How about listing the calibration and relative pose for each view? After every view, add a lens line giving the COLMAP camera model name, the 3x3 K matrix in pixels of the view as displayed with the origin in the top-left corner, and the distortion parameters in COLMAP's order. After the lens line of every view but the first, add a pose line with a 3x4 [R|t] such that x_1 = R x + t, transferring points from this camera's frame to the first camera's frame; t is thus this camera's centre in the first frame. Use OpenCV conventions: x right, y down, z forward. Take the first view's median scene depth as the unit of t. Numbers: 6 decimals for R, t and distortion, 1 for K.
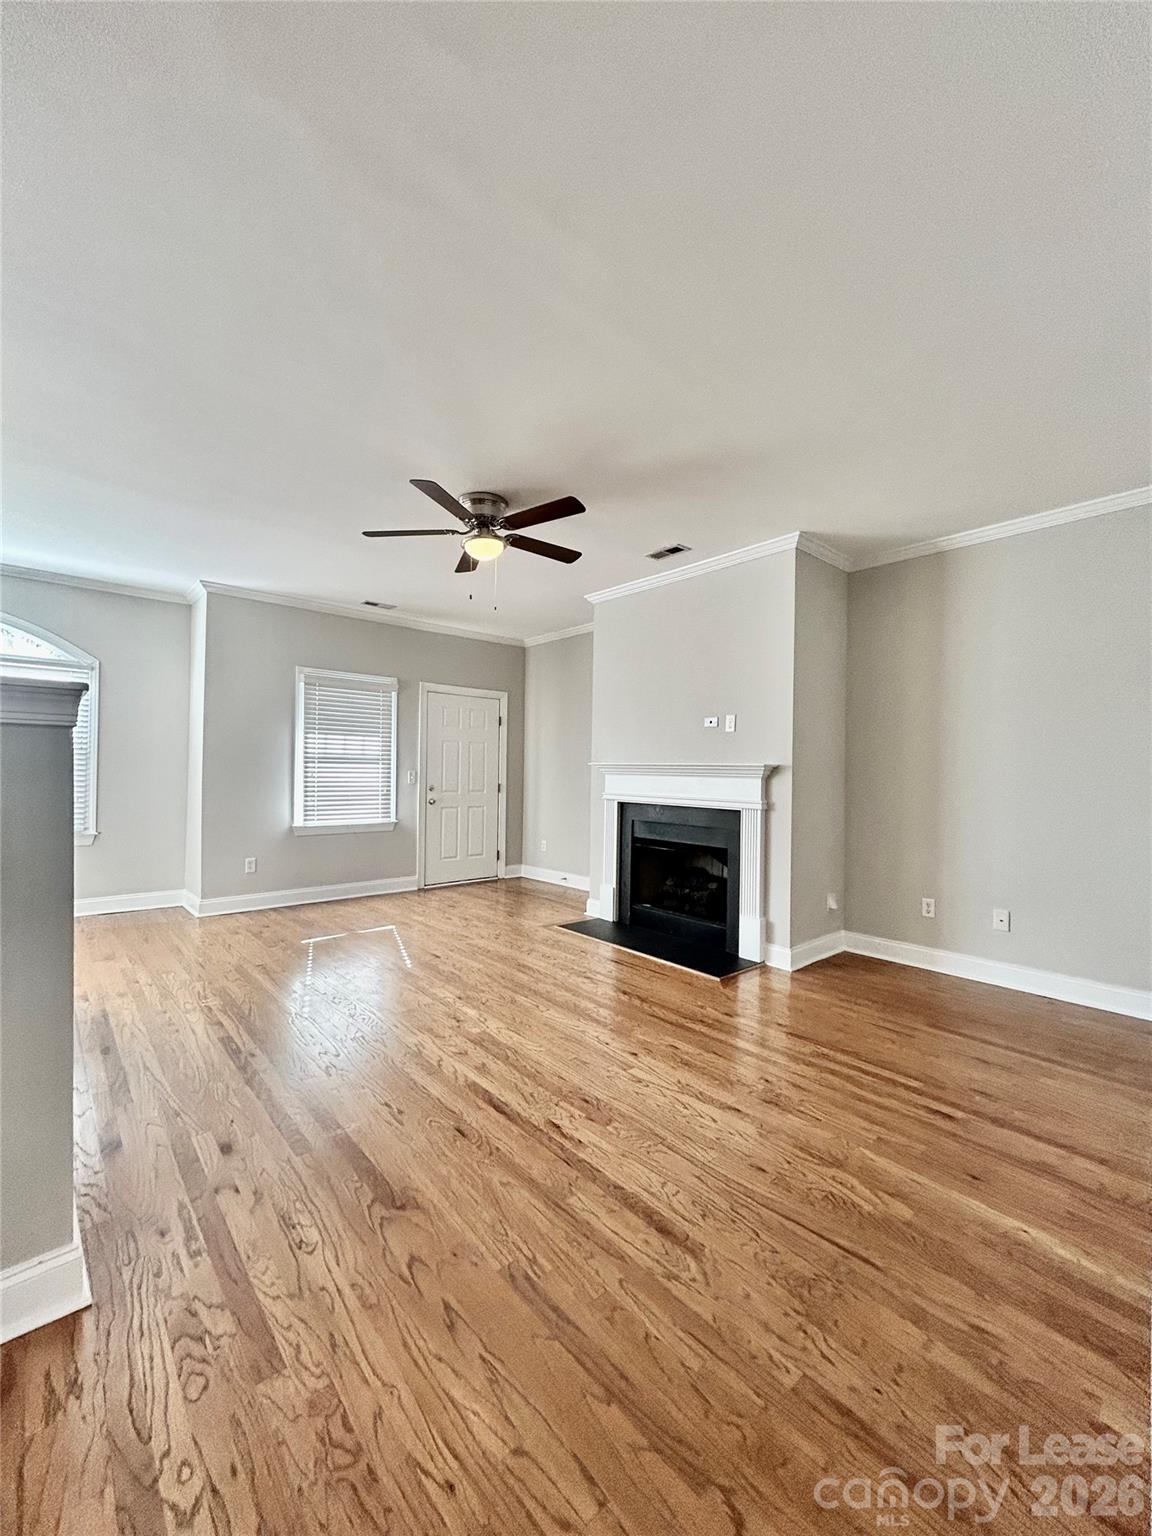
lens RADIAL K [[617.6, 0, 577.9], [0, 617.6, 770.0], [0, 0, 1]] dist [0.008596, 0.000112]
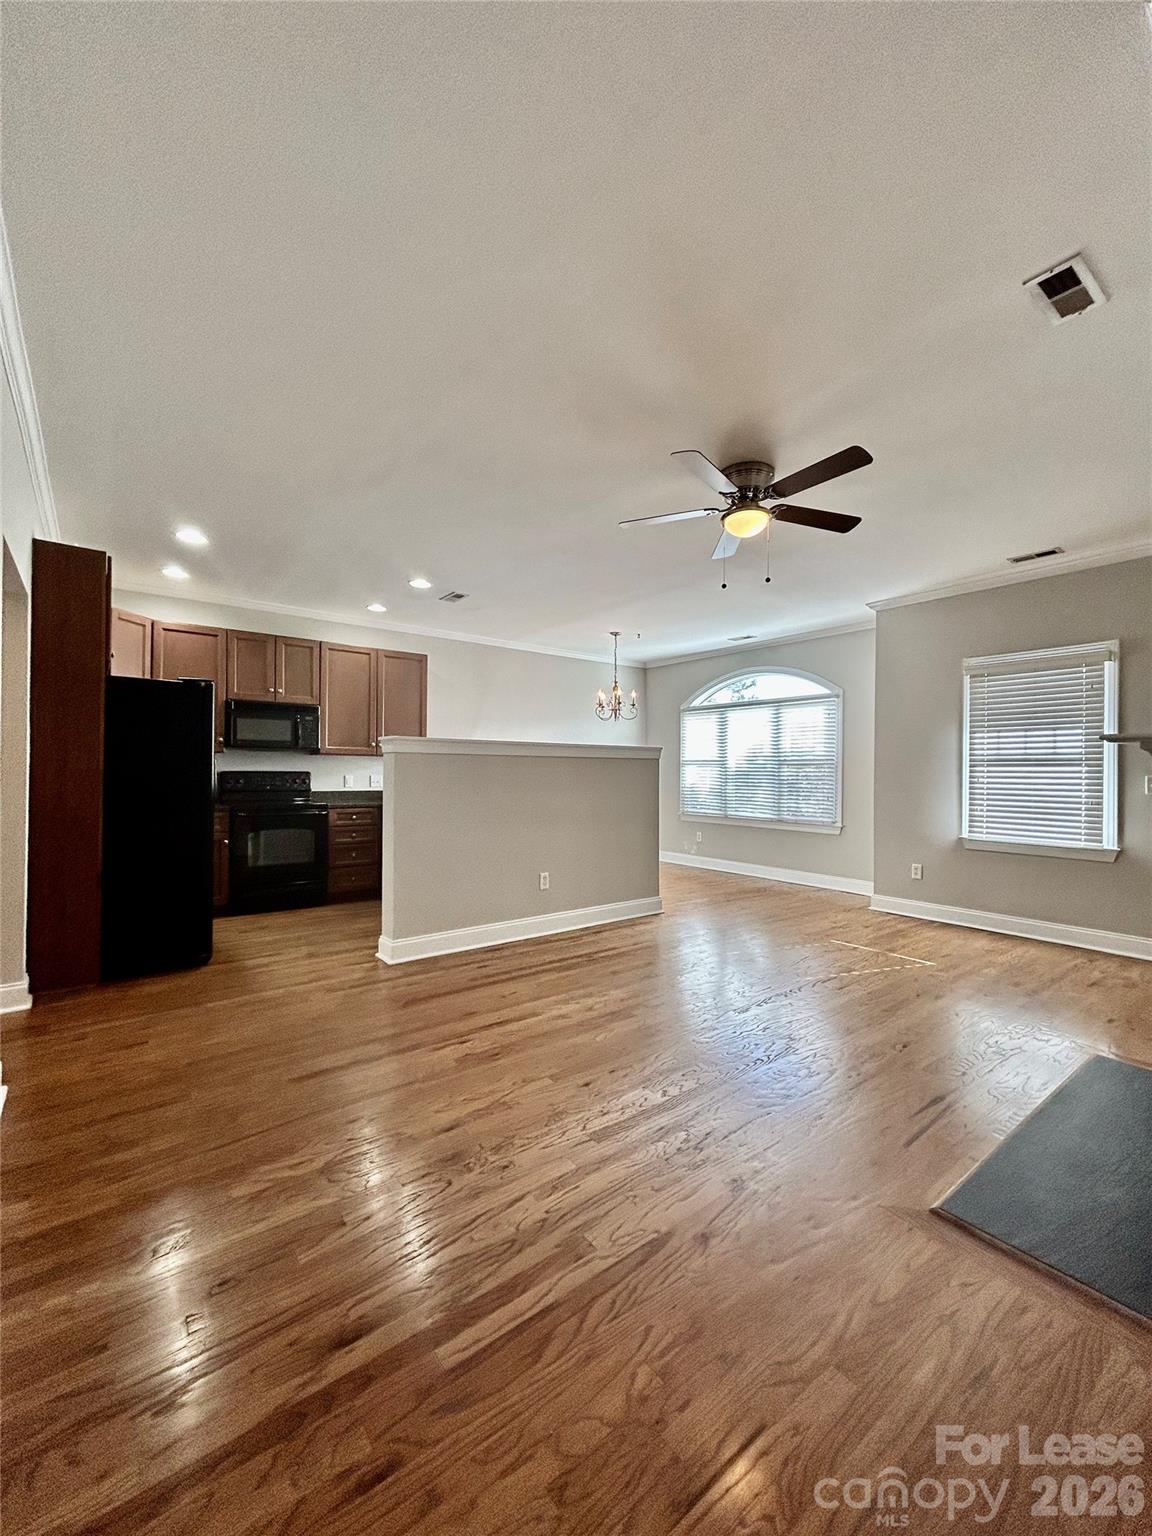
lens RADIAL K [[617.6, 0, 580.4], [0, 617.6, 764.7], [0, 0, 1]] dist [0.008596, 0.000112]
pose [[-0.067130, -0.026353, -0.997396, 0.809065], [-0.008606, 0.999629, -0.025833, 0.022894], [0.997707, 0.006850, -0.067332, 0.865617]]
